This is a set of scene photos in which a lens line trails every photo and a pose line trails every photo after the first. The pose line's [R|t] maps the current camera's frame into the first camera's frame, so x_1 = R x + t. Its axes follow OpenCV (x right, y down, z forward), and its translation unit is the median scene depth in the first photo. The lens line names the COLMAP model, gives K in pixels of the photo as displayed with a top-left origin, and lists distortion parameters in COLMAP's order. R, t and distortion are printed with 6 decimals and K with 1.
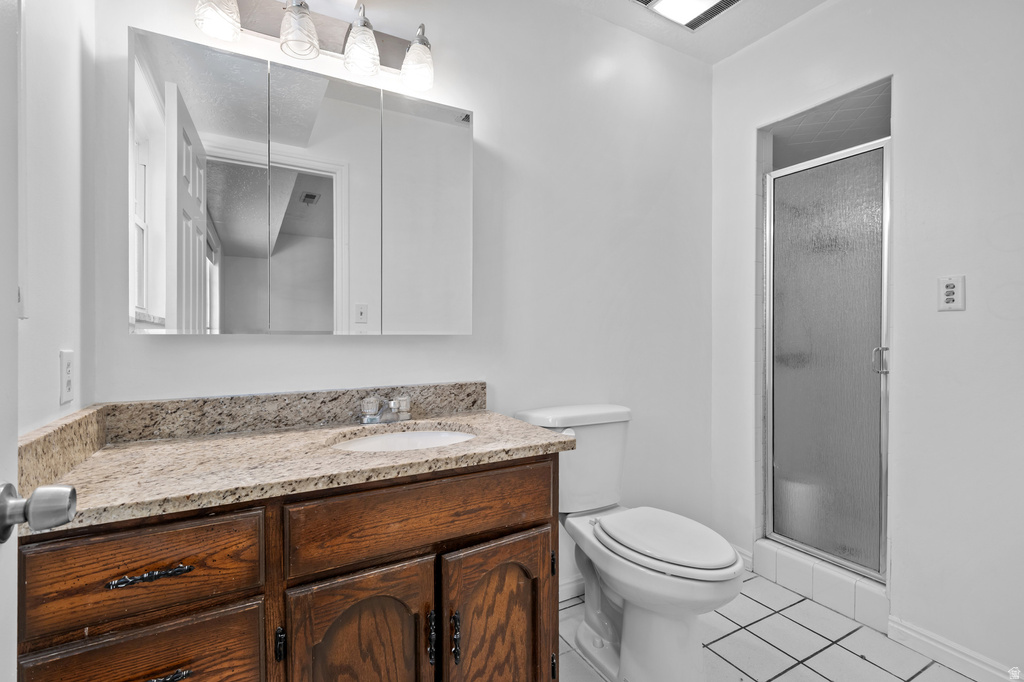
lens RADIAL K [[463.9, 0, 511.7], [0, 463.9, 334.6], [0, 0, 1]] dist [0.017163, 0.000327]
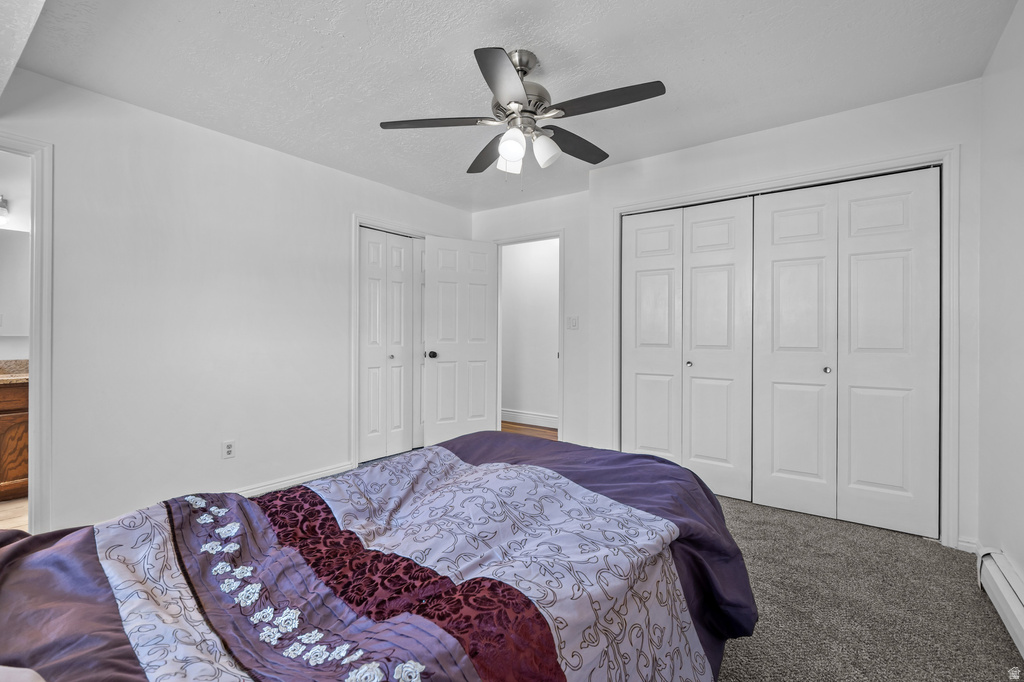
lens RADIAL K [[463.9, 0, 511.0], [0, 463.9, 336.3], [0, 0, 1]] dist [0.017163, 0.000327]
pose [[0.914555, -0.001119, 0.404461, 1.460933], [0.002598, 0.999992, -0.003109, 0.018184], [-0.404454, 0.003894, 0.914550, -2.673739]]
